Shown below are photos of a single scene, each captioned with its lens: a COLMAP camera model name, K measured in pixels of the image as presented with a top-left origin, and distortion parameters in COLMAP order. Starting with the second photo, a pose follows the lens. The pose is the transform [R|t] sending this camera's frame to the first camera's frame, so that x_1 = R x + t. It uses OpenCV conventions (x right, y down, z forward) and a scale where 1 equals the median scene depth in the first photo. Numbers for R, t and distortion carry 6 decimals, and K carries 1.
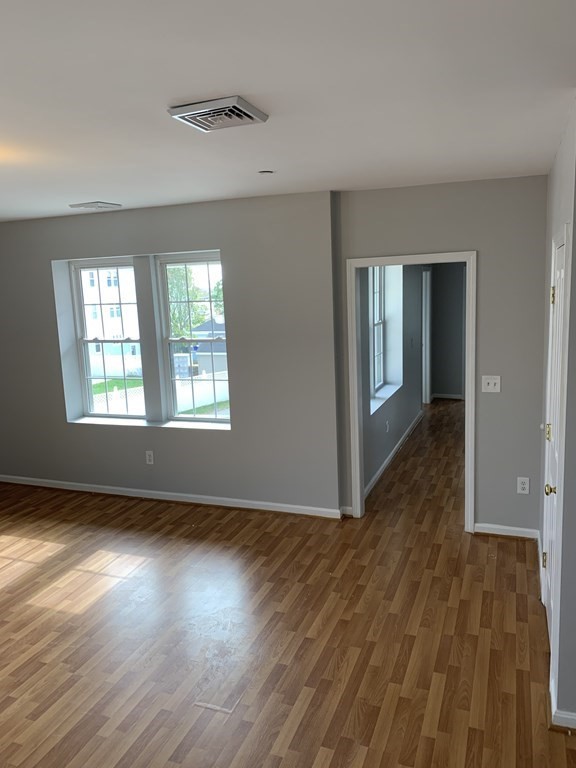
lens RADIAL K [[580.8, 0, 290.7], [0, 580.8, 376.0], [0, 0, 1]] dist [0.039602, -0.049960]
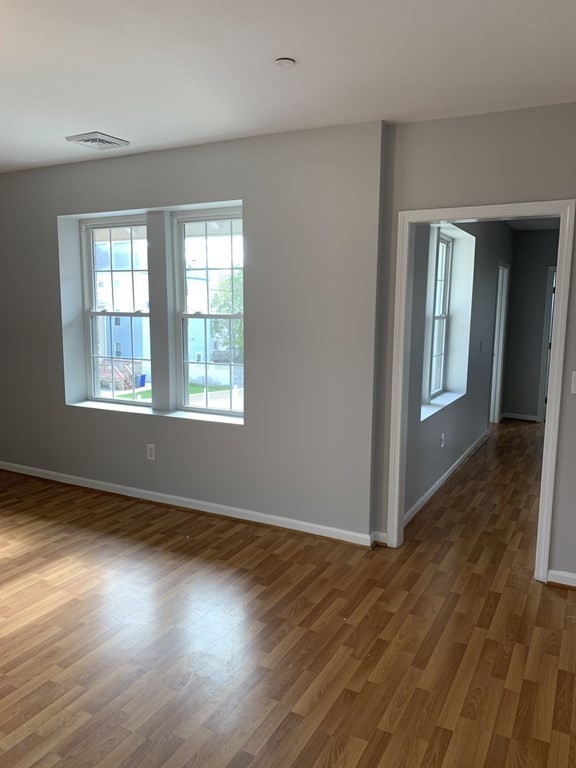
lens RADIAL K [[584.1, 0, 289.9], [0, 584.1, 388.2], [0, 0, 1]] dist [0.030122, -0.029476]
pose [[0.991609, 0.065841, -0.111249, 0.050992], [-0.067116, 0.997715, -0.007754, 0.045064], [0.110484, 0.015155, 0.993762, 0.197721]]
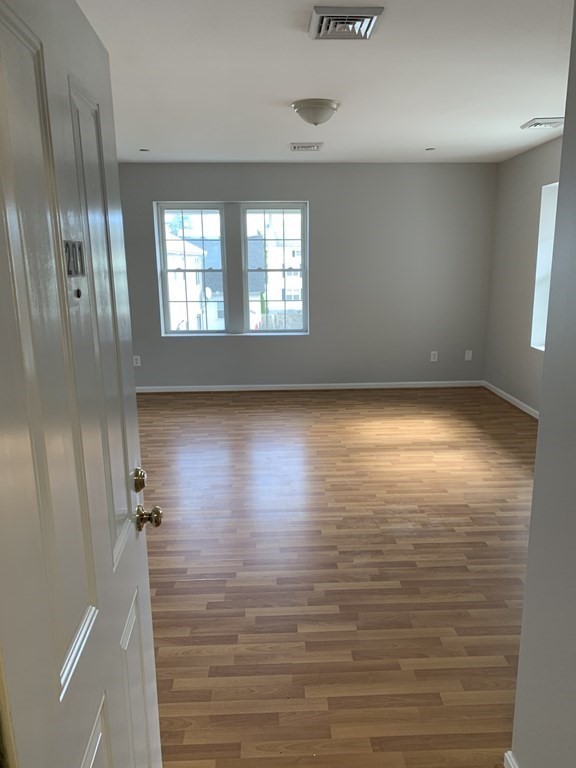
lens RADIAL K [[577.1, 0, 302.2], [0, 577.1, 393.0], [0, 0, 1]] dist [0.004012, -0.000616]
pose [[0.399934, 0.237764, -0.885167, 0.454963], [-0.145079, 0.970013, 0.195005, 0.019533], [0.904989, 0.050430, 0.422436, 0.230067]]
